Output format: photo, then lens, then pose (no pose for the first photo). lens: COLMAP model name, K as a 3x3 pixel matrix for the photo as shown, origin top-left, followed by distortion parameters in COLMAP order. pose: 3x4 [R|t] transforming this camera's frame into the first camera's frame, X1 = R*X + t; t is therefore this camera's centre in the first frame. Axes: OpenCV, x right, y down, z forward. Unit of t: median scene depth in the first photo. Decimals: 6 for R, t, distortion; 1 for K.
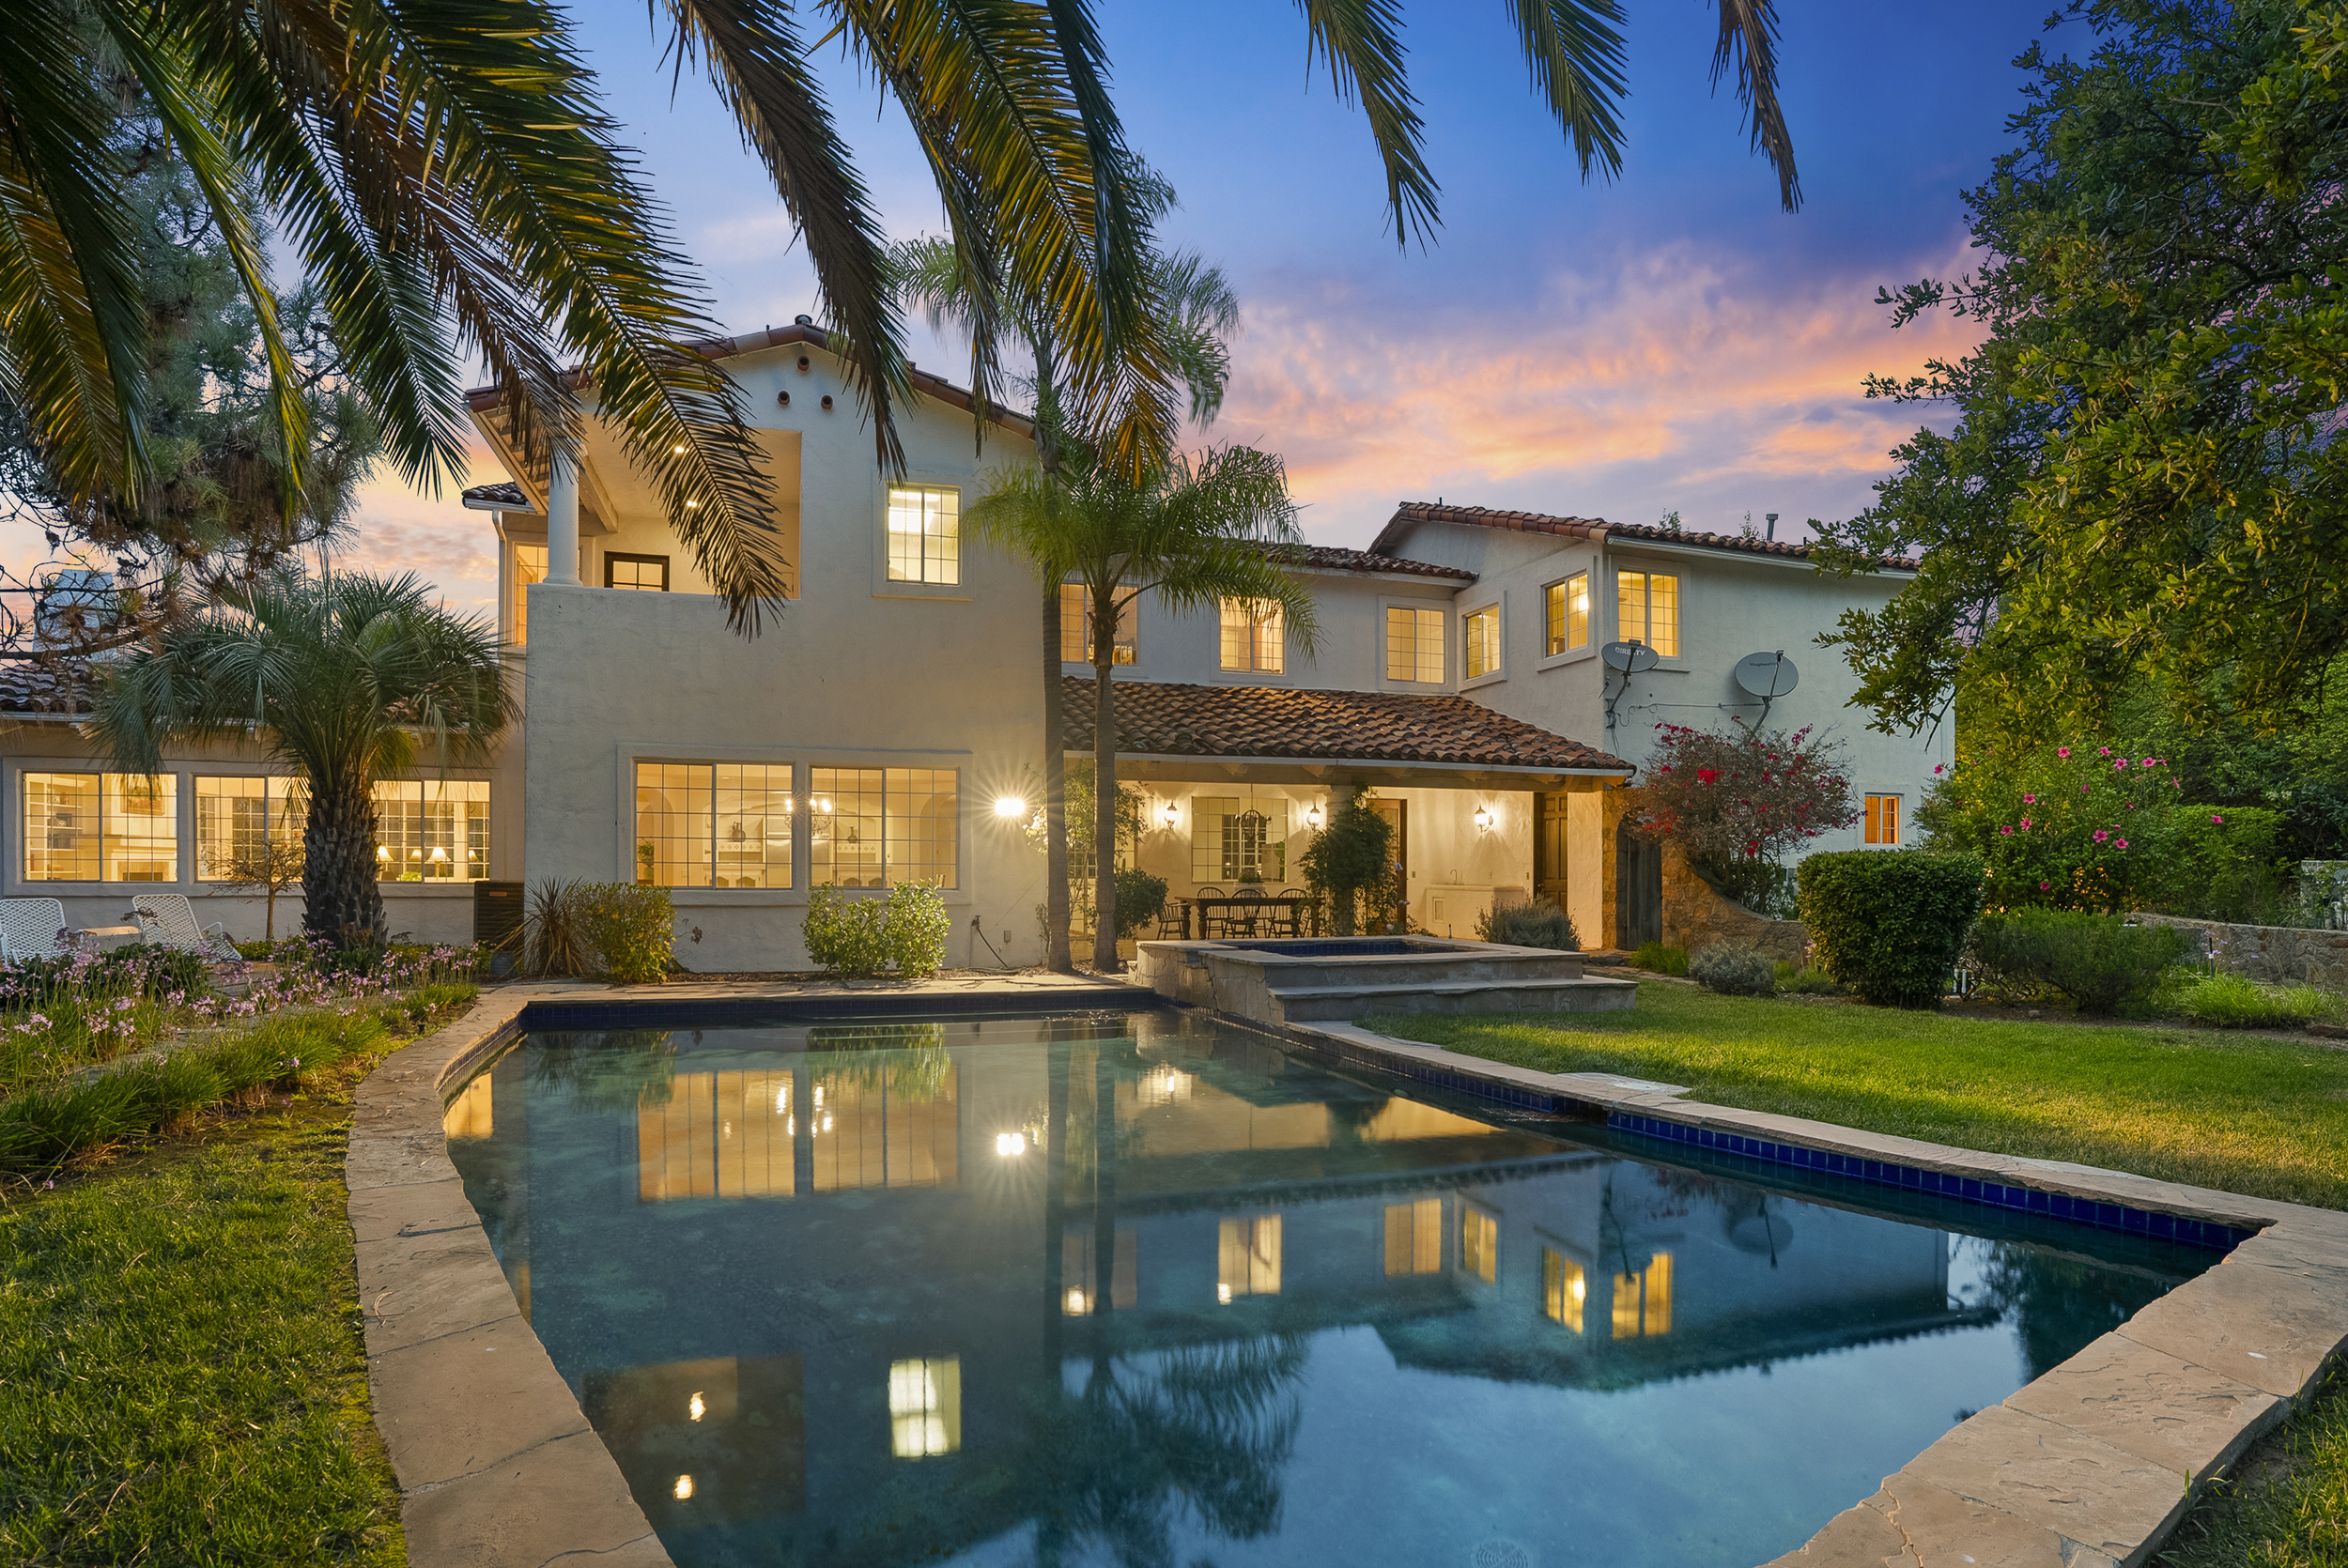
lens RADIAL K [[1119.2, 0, 1171.9], [0, 1119.2, 866.4], [0, 0, 1]] dist [0.000073, -0.000009]
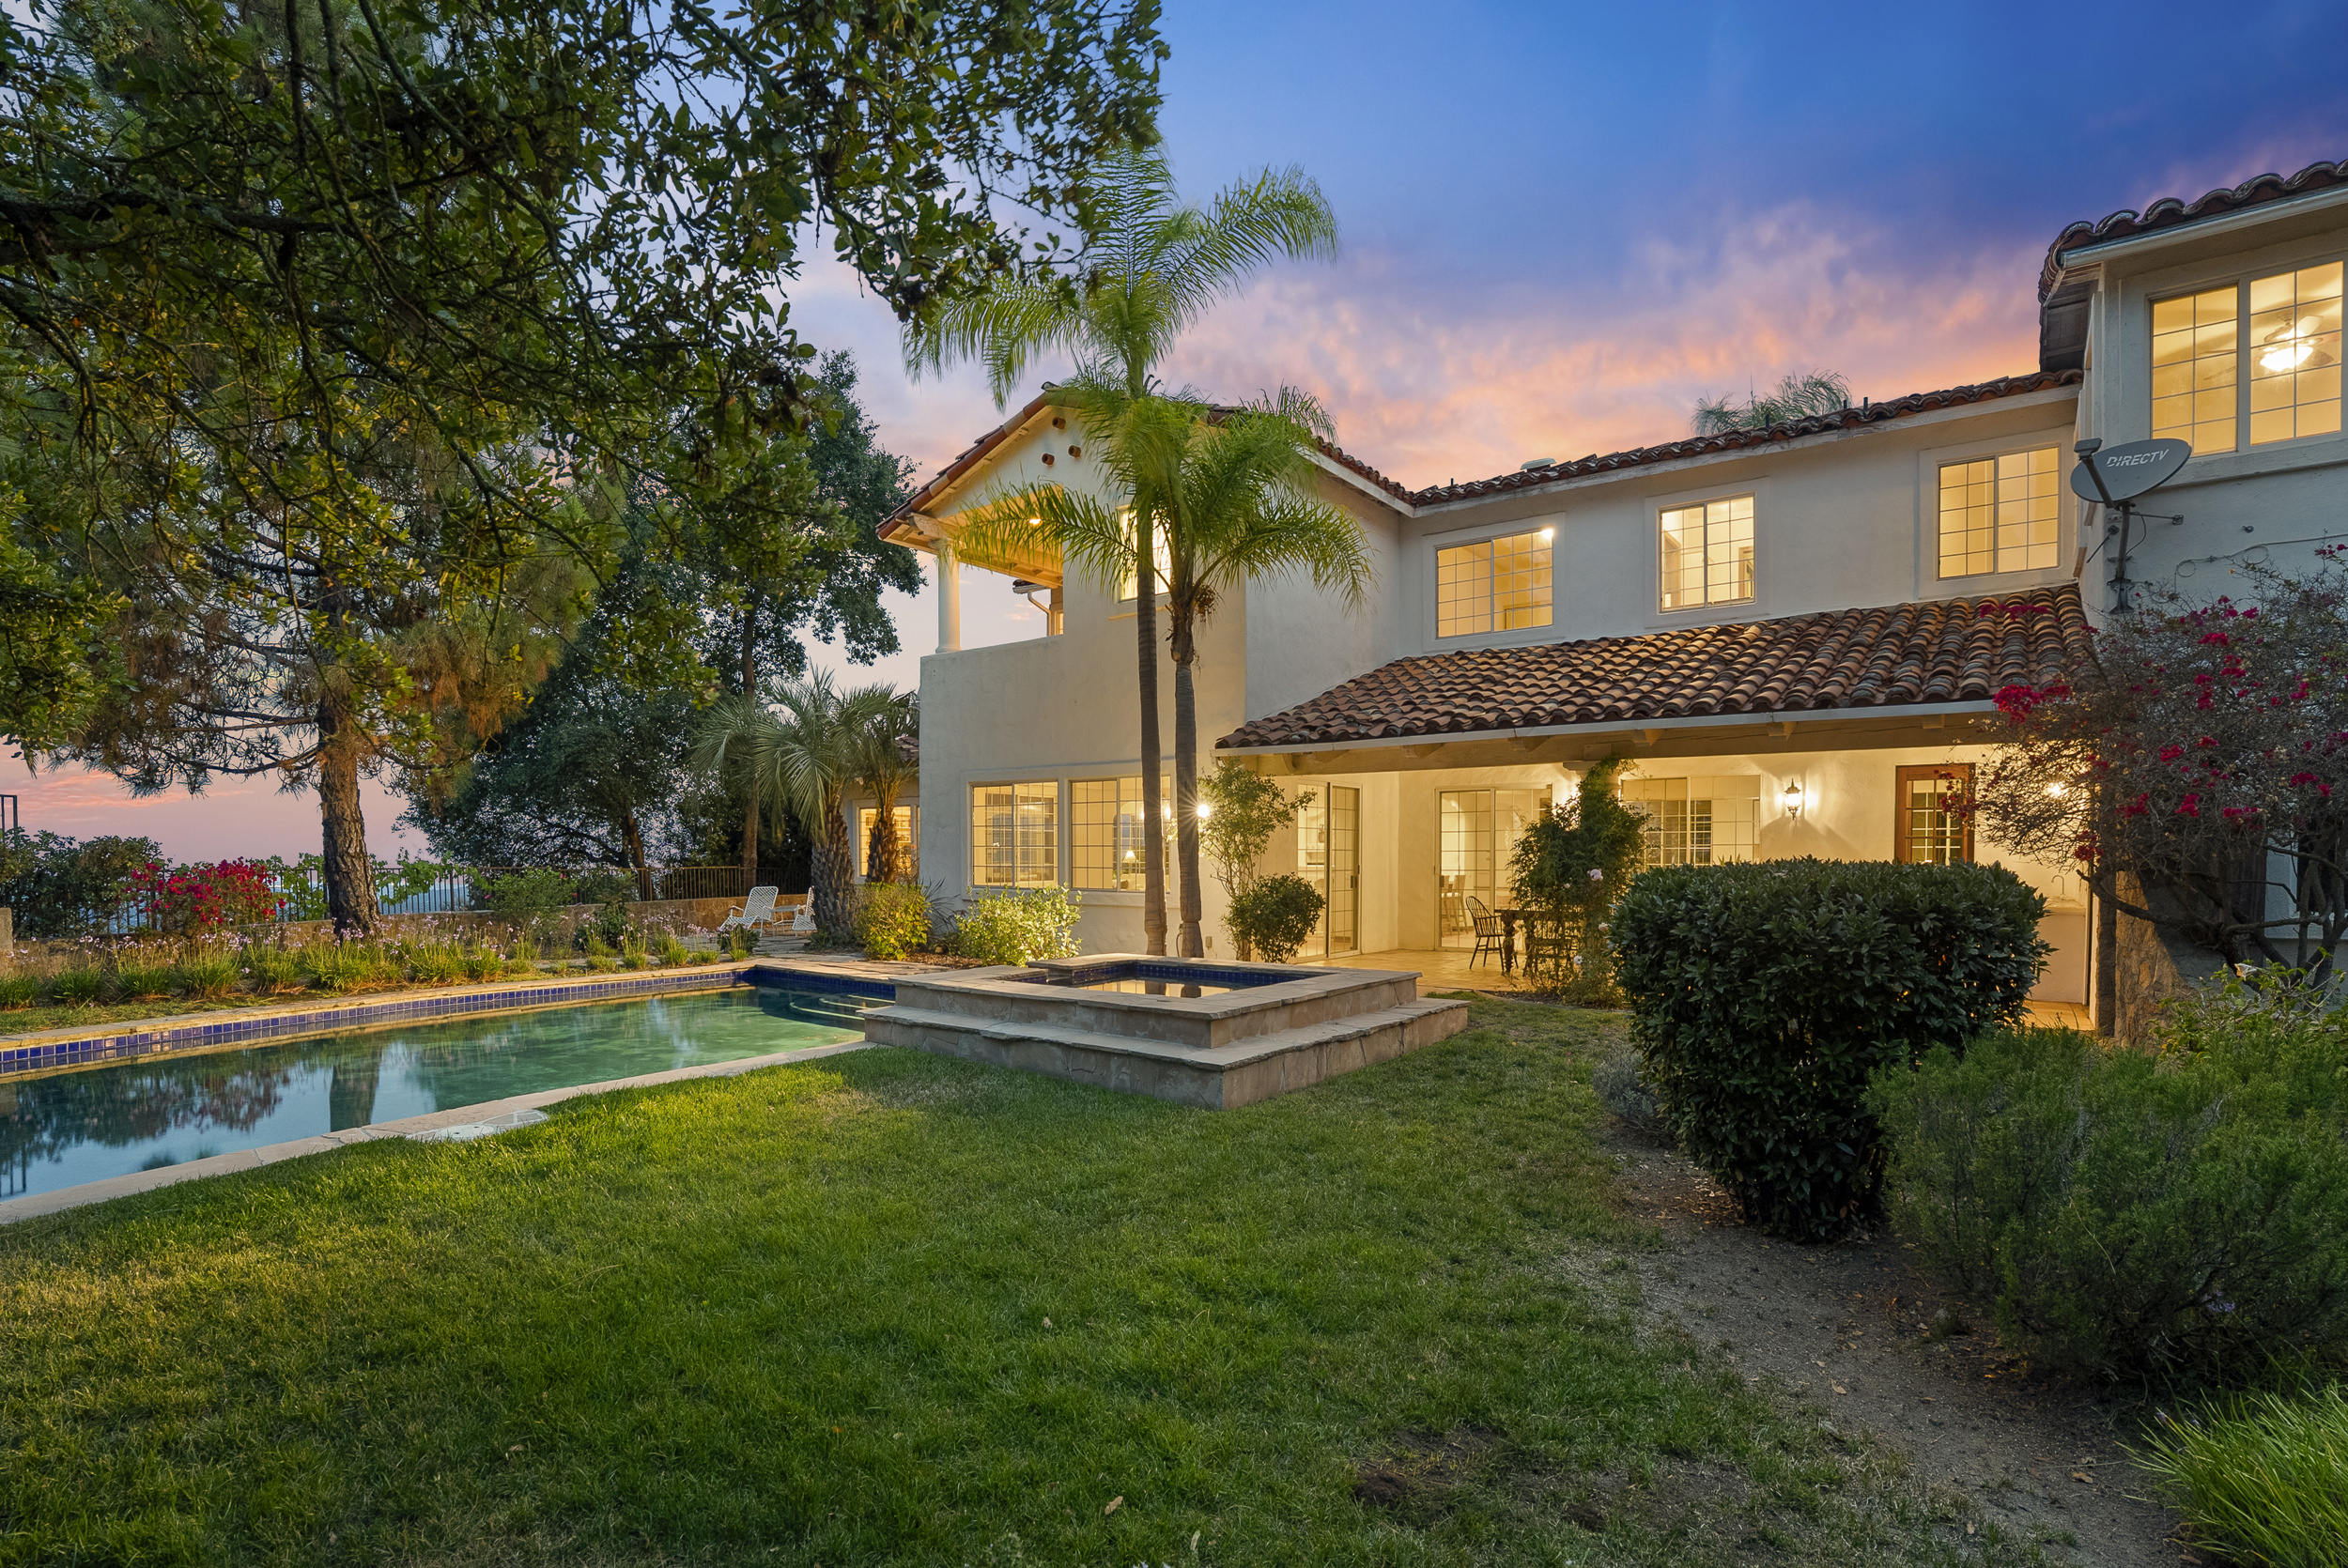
lens RADIAL K [[1119.2, 0, 1184.8], [0, 1119.2, 864.3], [0, 0, 1]] dist [0.000073, -0.000009]
pose [[0.632426, 0.000861, -0.774620, 0.546493], [0.002661, 0.999991, 0.003284, -0.008502], [0.774616, -0.004138, 0.632418, 0.338889]]
